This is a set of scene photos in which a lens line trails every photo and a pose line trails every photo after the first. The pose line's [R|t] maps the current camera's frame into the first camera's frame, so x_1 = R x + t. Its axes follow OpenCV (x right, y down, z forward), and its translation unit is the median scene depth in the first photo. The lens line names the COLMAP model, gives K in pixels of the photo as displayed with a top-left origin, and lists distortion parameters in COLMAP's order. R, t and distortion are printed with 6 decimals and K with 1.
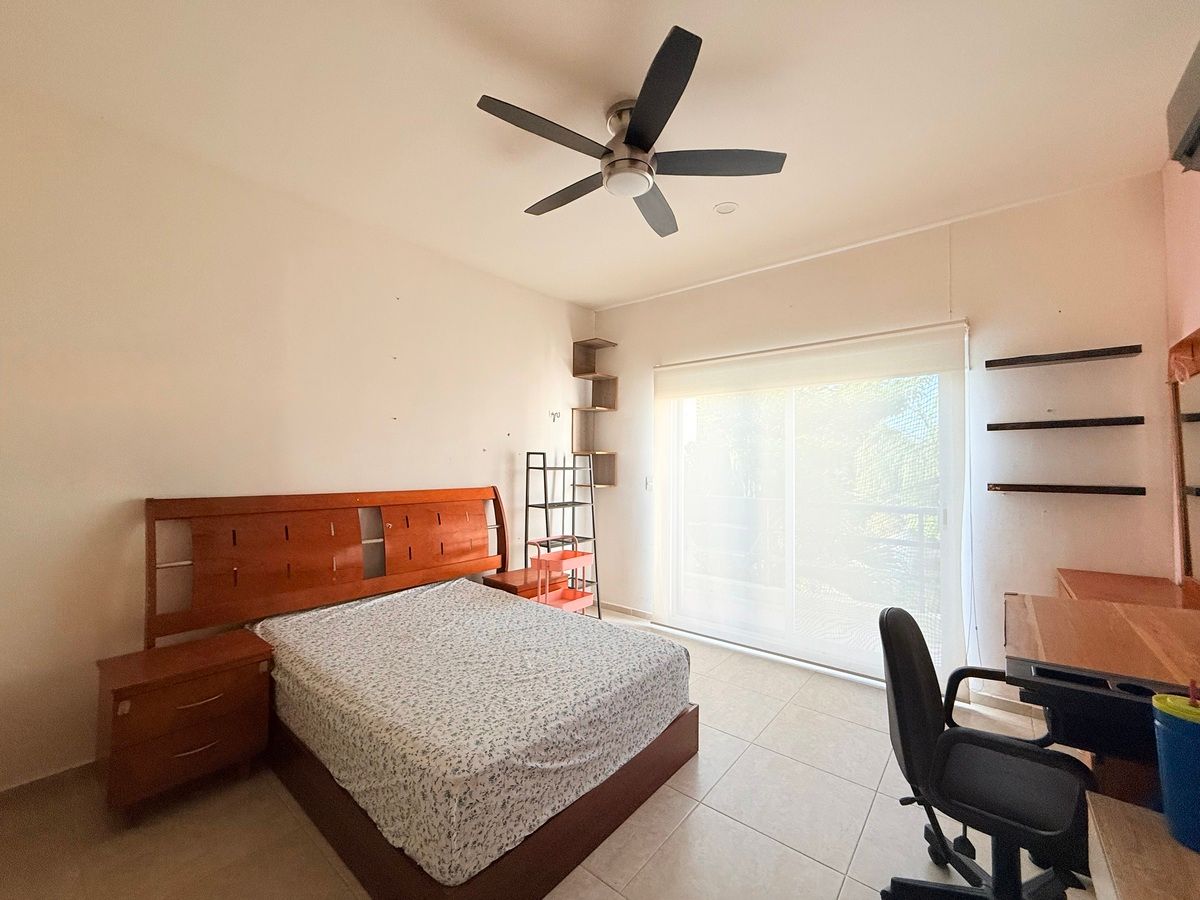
lens RADIAL K [[478.4, 0, 598.2], [0, 478.4, 447.7], [0, 0, 1]] dist [0.001105, 0.000066]
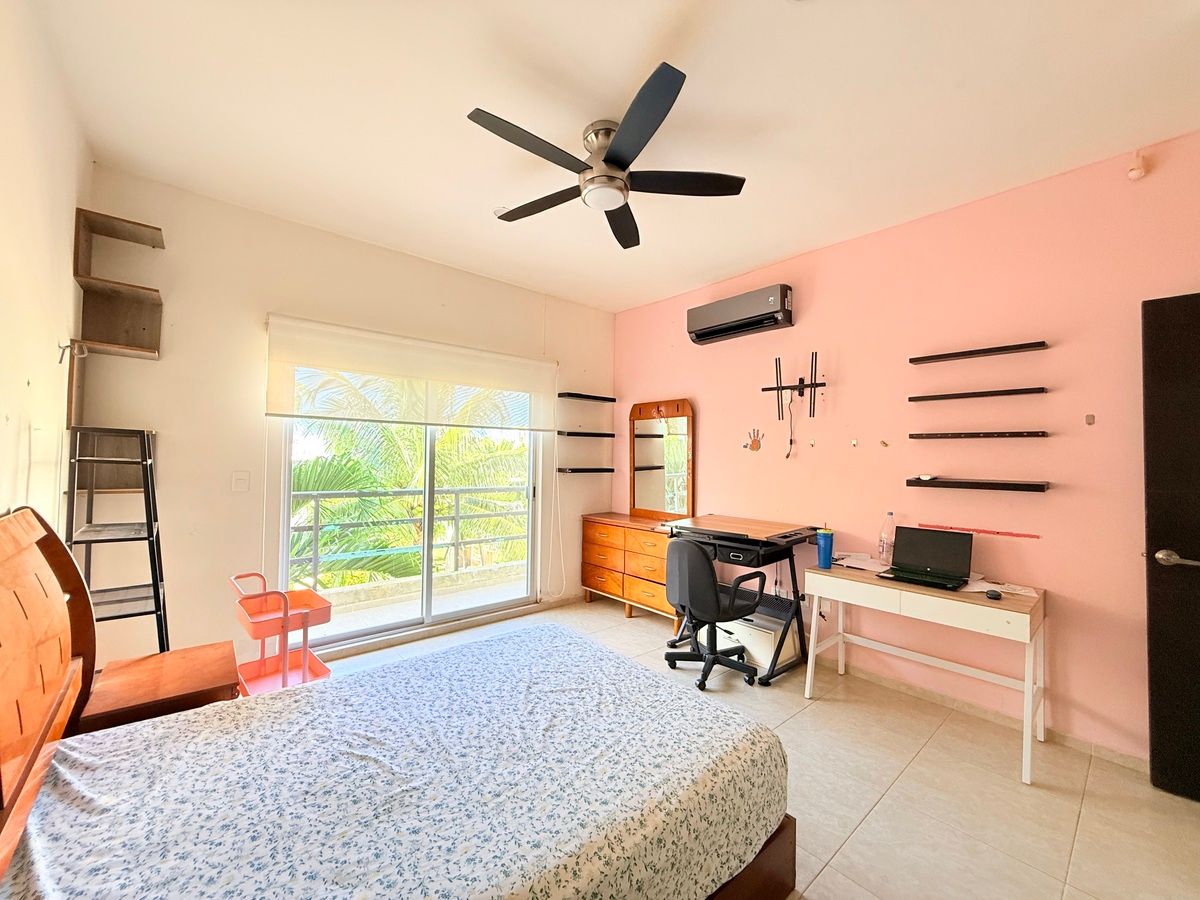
lens RADIAL K [[478.4, 0, 598.2], [0, 478.4, 447.7], [0, 0, 1]] dist [0.001105, 0.000066]
pose [[0.168320, 0.013342, 0.985642, -0.908448], [-0.051330, 0.998670, -0.004753, 0.009385], [-0.984395, -0.049792, 0.168781, 0.741080]]
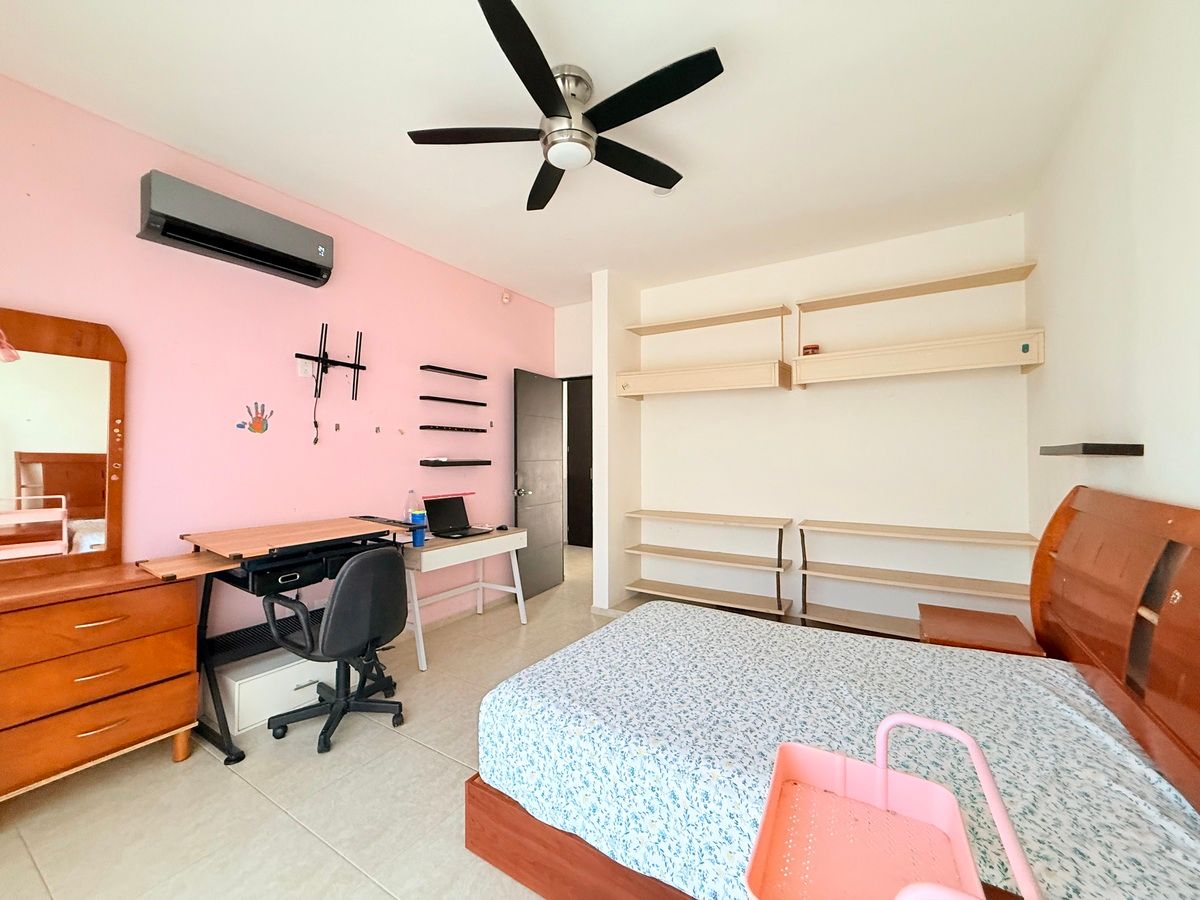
lens RADIAL K [[478.4, 0, 598.2], [0, 478.4, 447.7], [0, 0, 1]] dist [0.001105, 0.000066]
pose [[-0.991366, -0.010290, -0.130716, 0.115238], [-0.003087, 0.998471, -0.055184, 0.085100], [0.131084, -0.054304, -0.989883, 1.779361]]
